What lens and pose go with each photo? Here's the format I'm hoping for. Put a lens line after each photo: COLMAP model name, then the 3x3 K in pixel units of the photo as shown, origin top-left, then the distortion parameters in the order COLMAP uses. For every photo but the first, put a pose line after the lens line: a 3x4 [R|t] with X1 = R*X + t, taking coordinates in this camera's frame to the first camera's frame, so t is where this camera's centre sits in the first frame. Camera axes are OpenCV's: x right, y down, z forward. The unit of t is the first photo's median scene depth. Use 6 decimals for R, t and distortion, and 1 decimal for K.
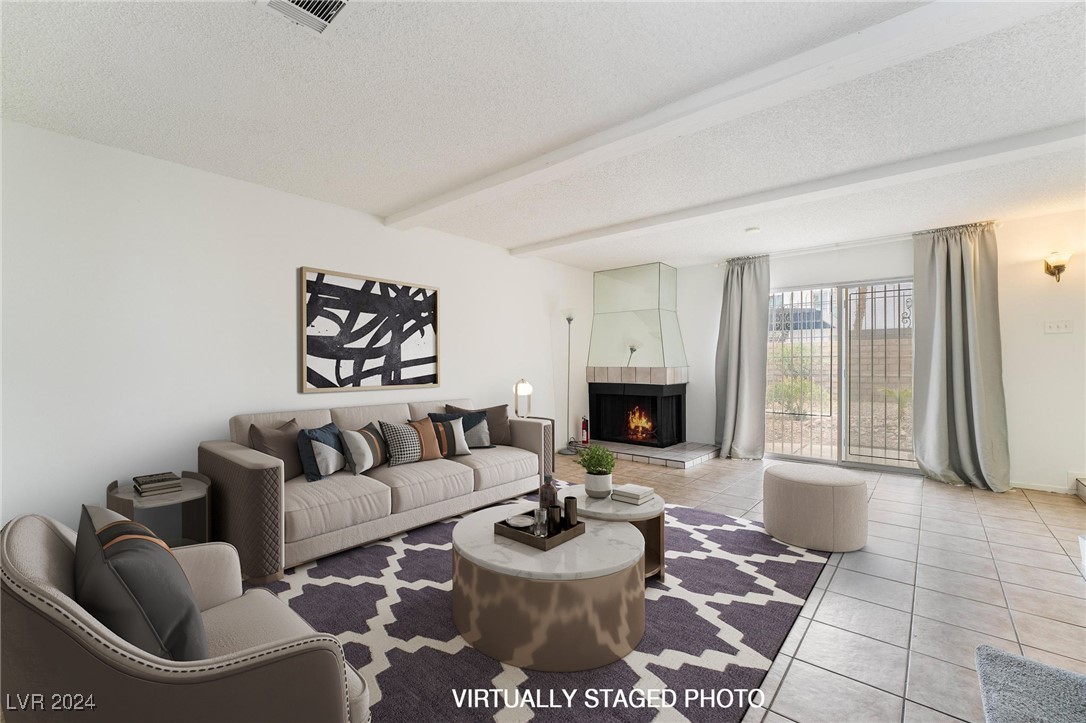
lens RADIAL K [[450.4, 0, 548.1], [0, 450.4, 364.5], [0, 0, 1]] dist [-0.021936, 0.000153]
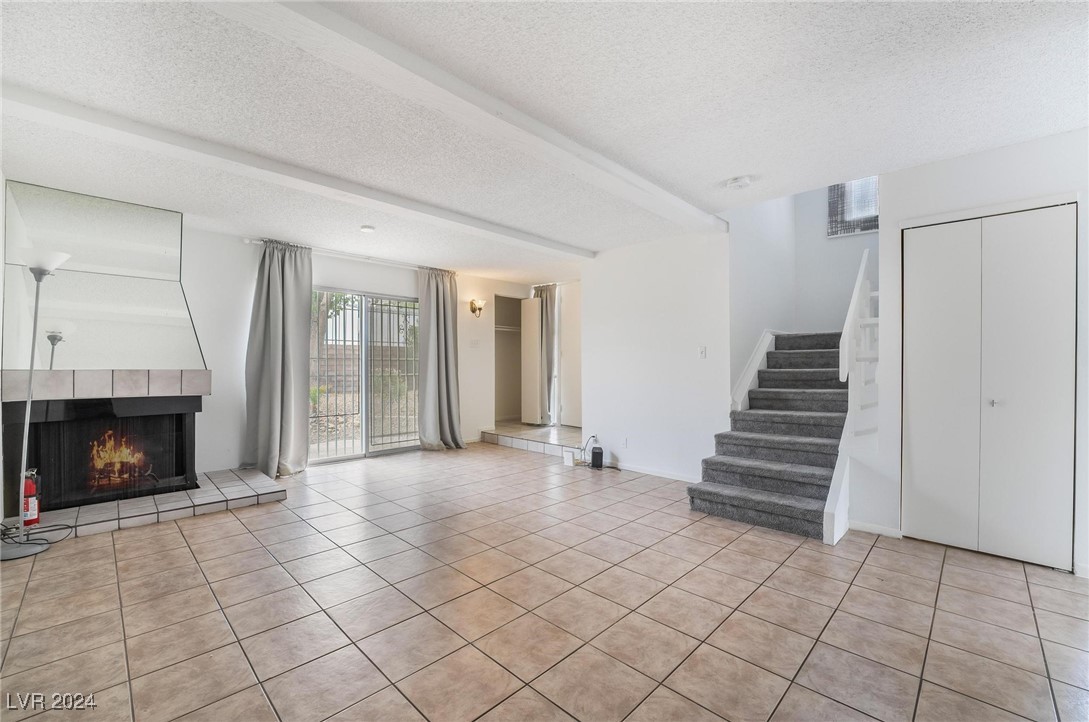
lens RADIAL K [[451.6, 0, 549.6], [0, 451.6, 364.0], [0, 0, 1]] dist [-0.021936, 0.000153]
pose [[0.116153, 0.011559, 0.993164, -0.391498], [-0.004133, 0.999929, -0.011155, 0.007345], [-0.993223, -0.002810, 0.116193, 0.396523]]
